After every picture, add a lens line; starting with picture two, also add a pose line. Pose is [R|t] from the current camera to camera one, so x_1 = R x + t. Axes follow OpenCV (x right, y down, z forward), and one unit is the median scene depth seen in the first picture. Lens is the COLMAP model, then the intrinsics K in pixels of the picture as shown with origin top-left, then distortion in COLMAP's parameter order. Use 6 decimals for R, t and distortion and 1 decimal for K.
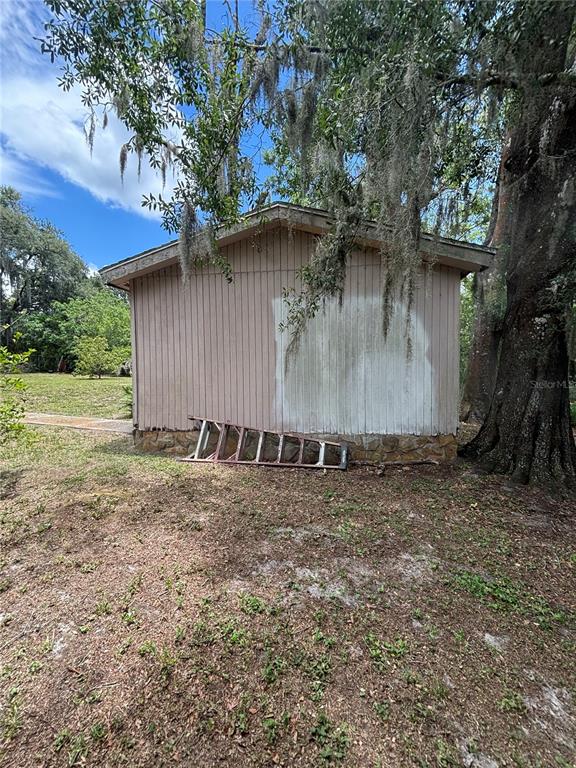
lens RADIAL K [[312.4, 0, 287.3], [0, 312.4, 380.6], [0, 0, 1]] dist [0.000168, 0.000169]
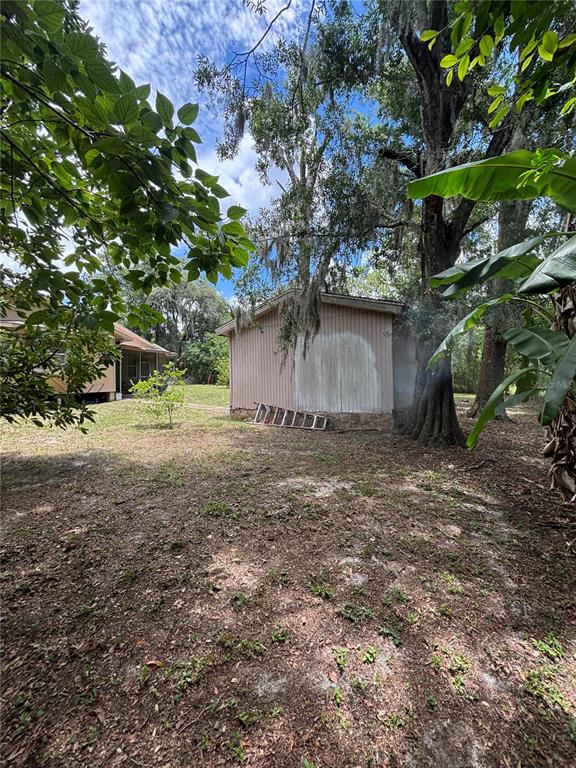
lens RADIAL K [[309.5, 0, 288.9], [0, 309.5, 384.5], [0, 0, 1]] dist [0.000788, 0.000374]
pose [[0.924551, -0.006169, -0.381007, 0.382082], [-0.004589, 0.999616, -0.027321, 0.039582], [0.381030, 0.027008, 0.924168, -0.418067]]
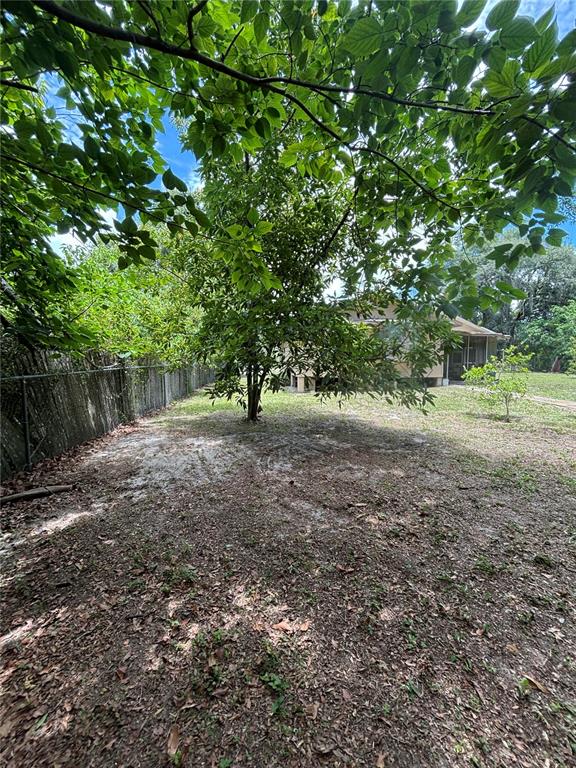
lens RADIAL K [[309.5, 0, 288.9], [0, 309.5, 384.5], [0, 0, 1]] dist [0.000788, 0.000374]
pose [[0.227542, 0.050903, -0.972437, 0.355524], [-0.044224, 0.998143, 0.041901, 0.041710], [0.972764, 0.033471, 0.229370, -0.448719]]
